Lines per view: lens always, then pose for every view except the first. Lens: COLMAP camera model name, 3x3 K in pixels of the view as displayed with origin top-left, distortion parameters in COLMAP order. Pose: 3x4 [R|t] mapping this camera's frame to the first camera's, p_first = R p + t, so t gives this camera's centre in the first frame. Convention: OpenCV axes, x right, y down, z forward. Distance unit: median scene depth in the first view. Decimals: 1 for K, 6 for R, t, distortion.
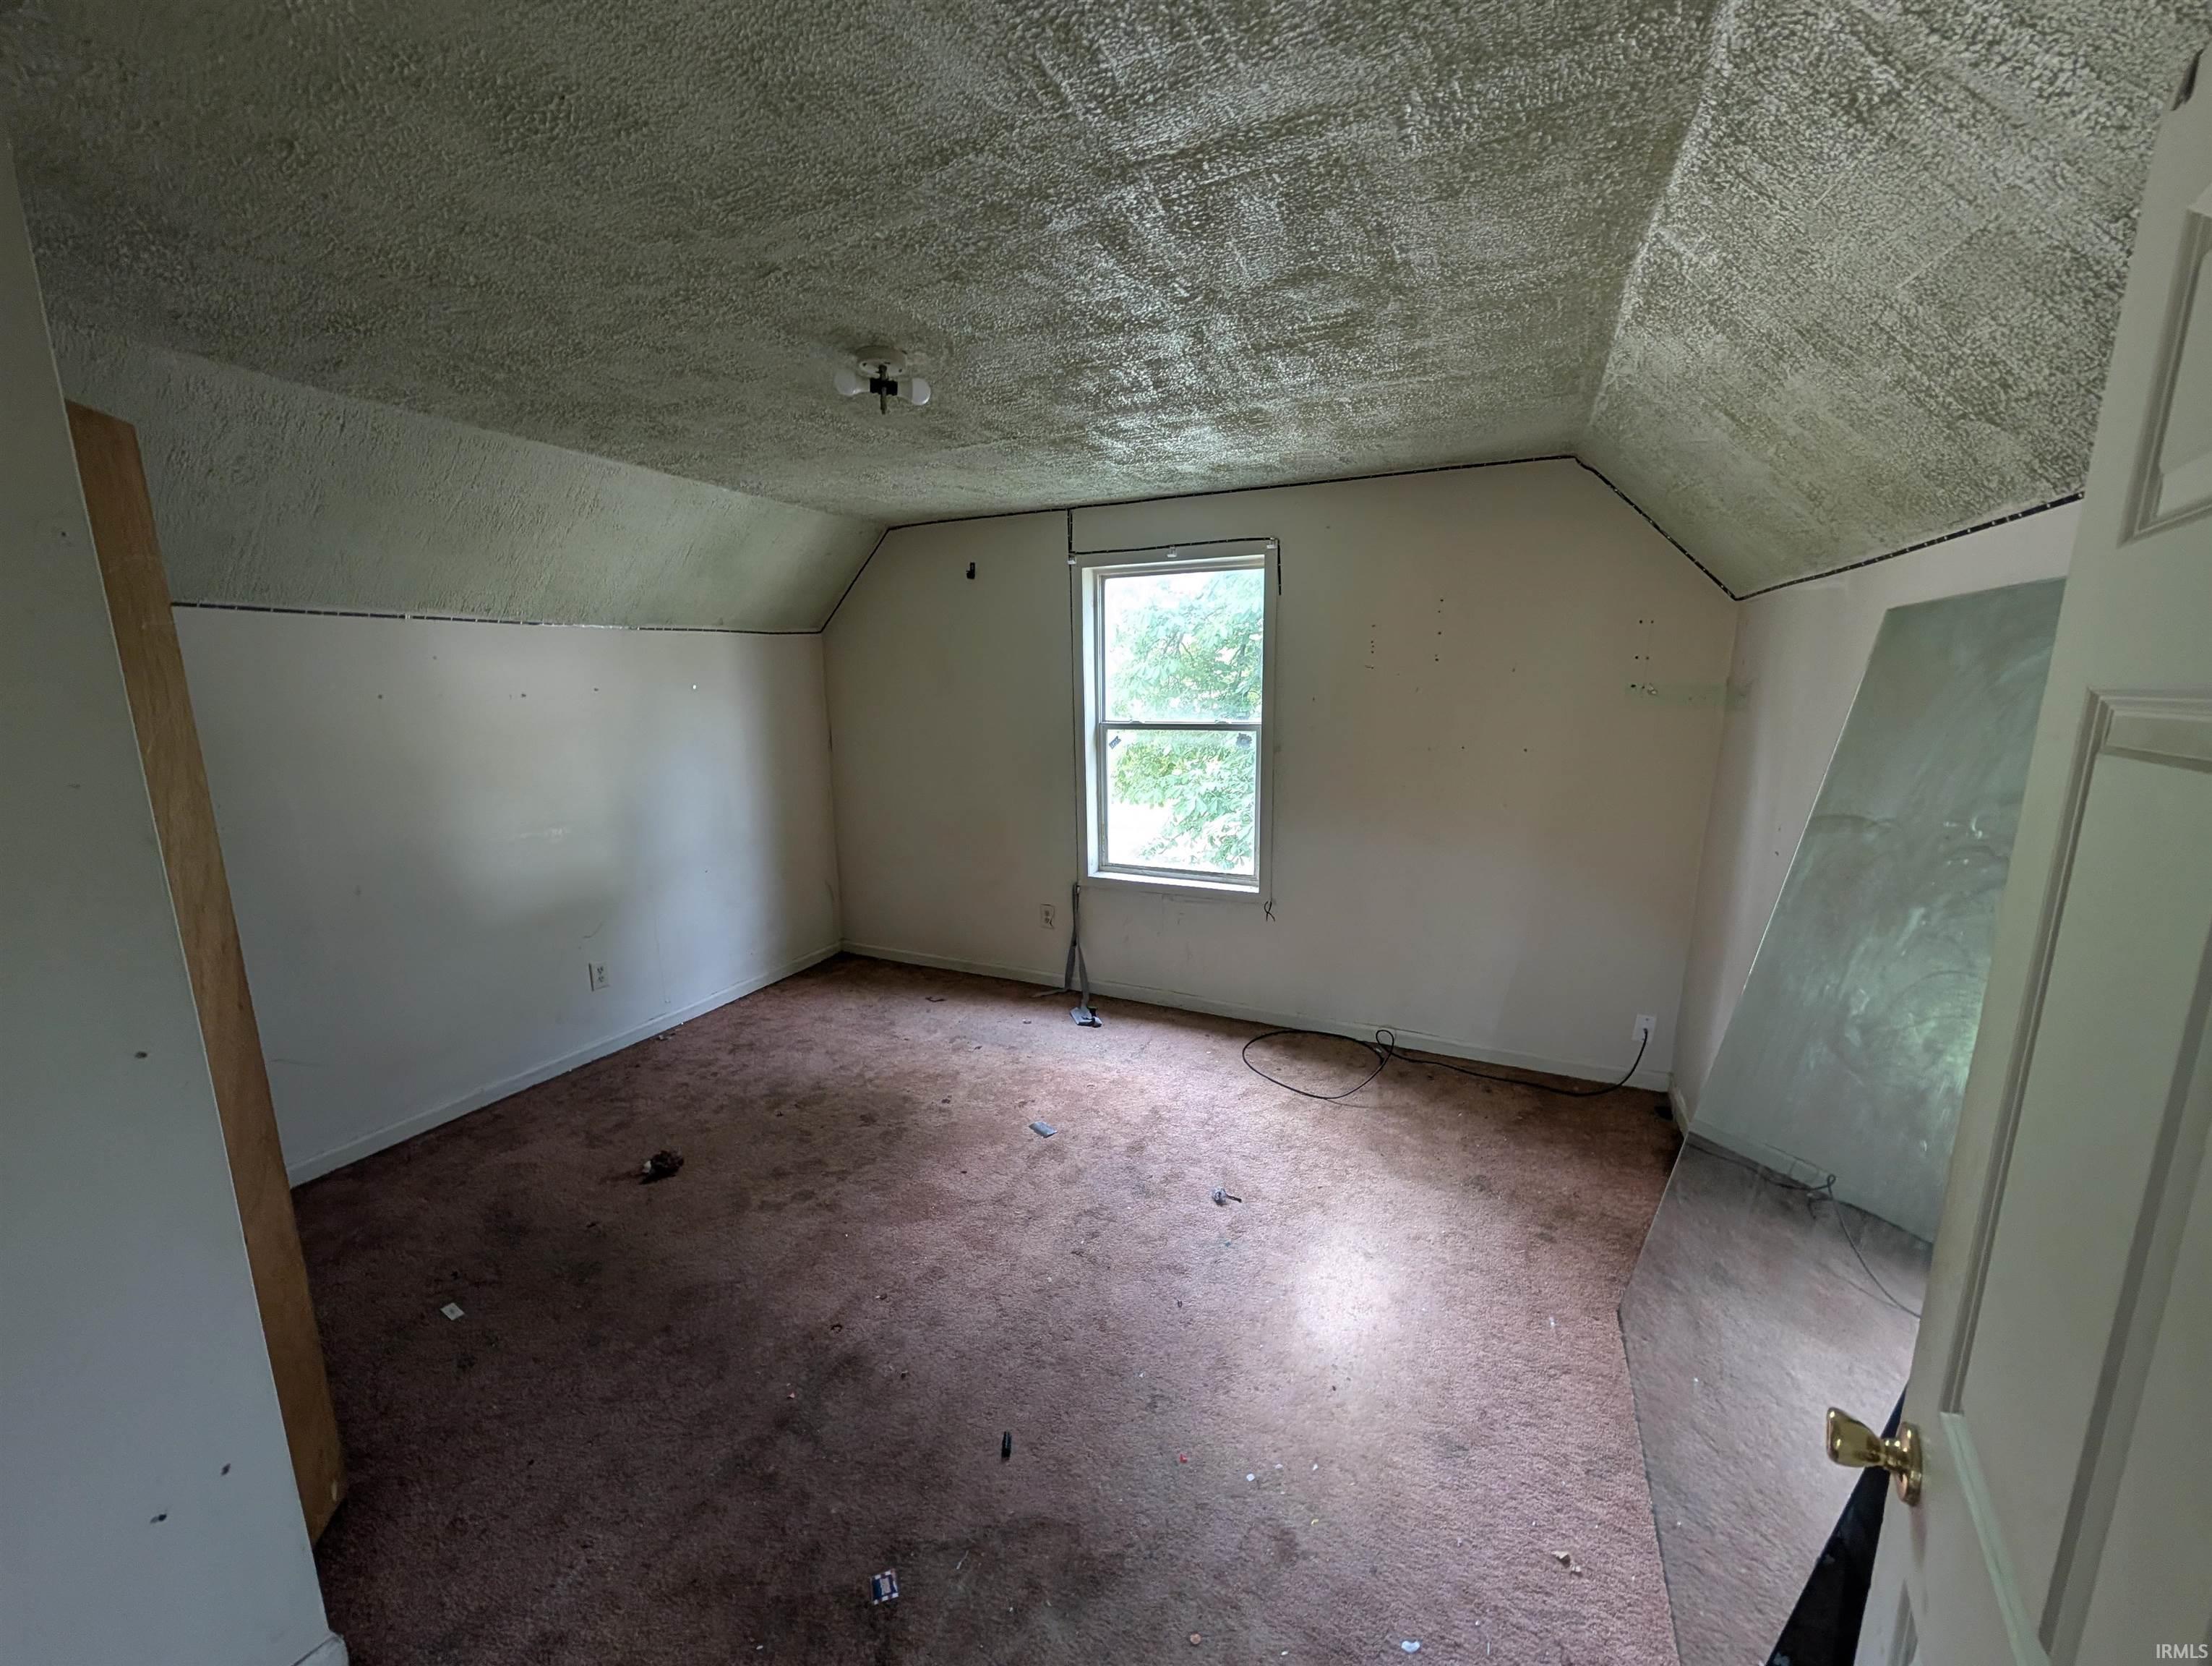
lens RADIAL K [[834.6, 0, 1112.4], [0, 834.6, 829.8], [0, 0, 1]] dist [0.000174, -0.000424]
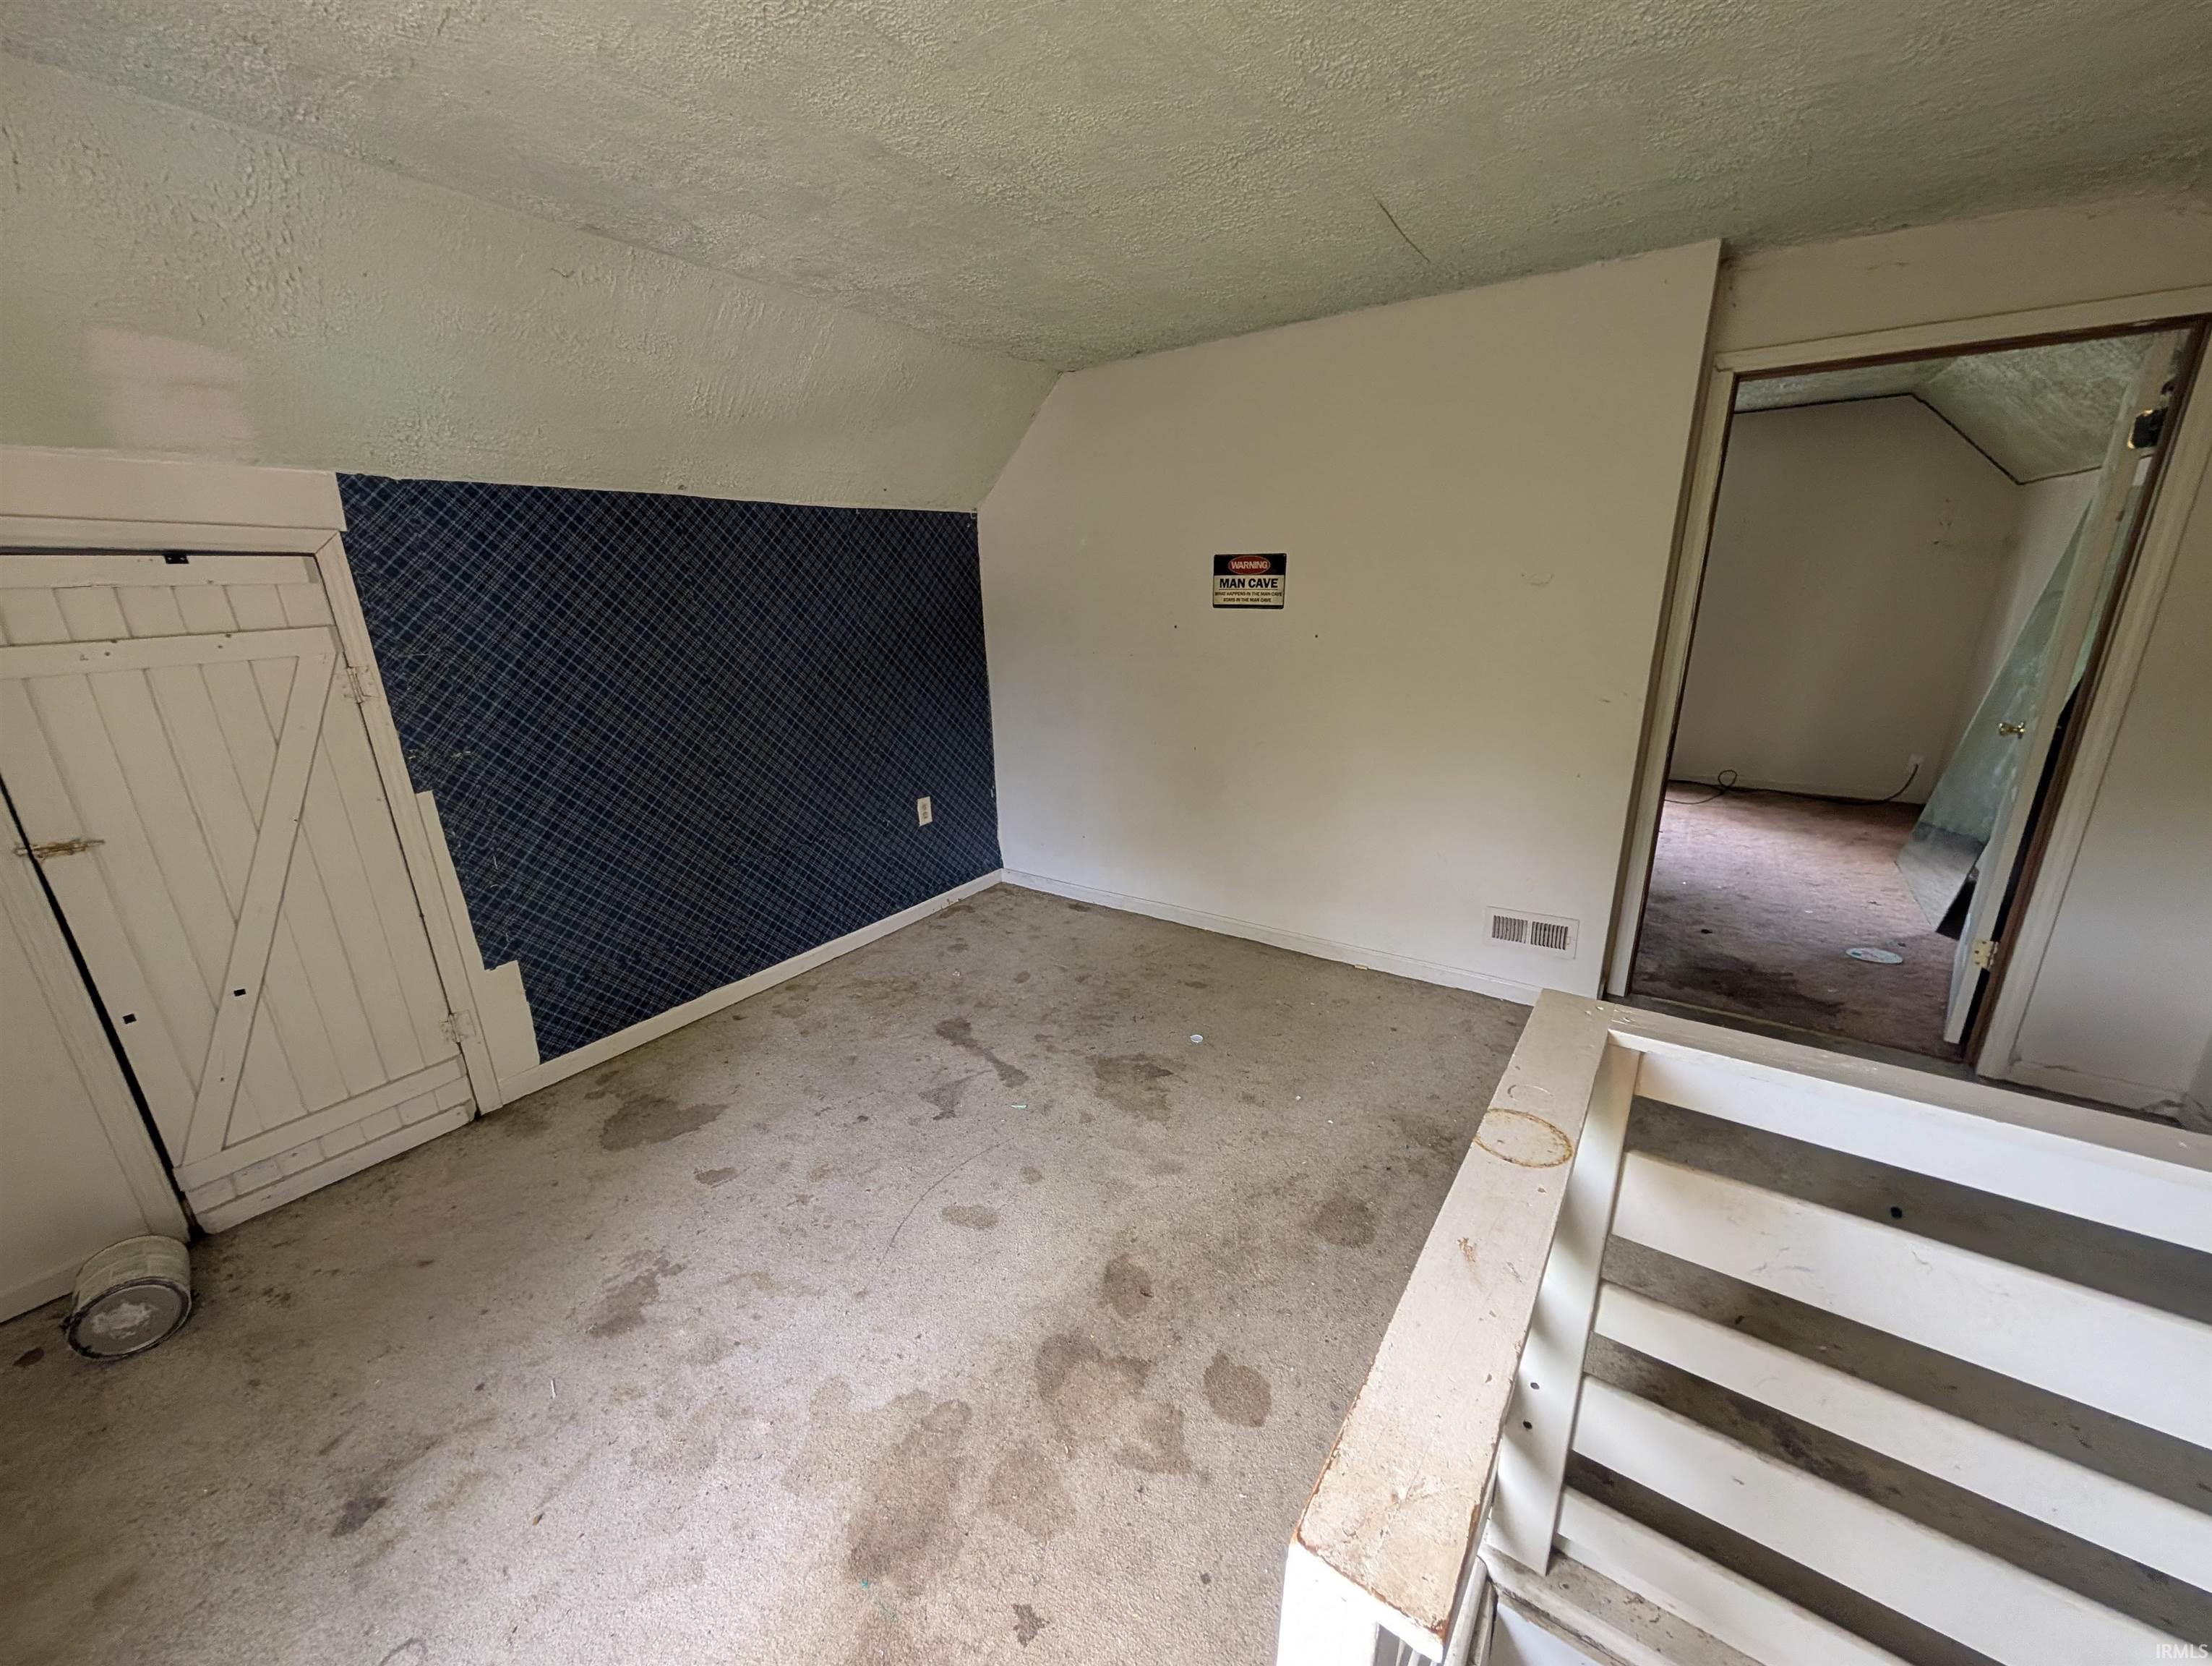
lens RADIAL K [[834.6, 0, 1102.1], [0, 834.6, 833.3], [0, 0, 1]] dist [0.000174, -0.000424]
pose [[0.983745, 0.033295, -0.176459, -0.844341], [-0.013039, 0.993311, 0.114730, 0.280195], [0.179099, -0.110564, 0.977599, -1.189652]]
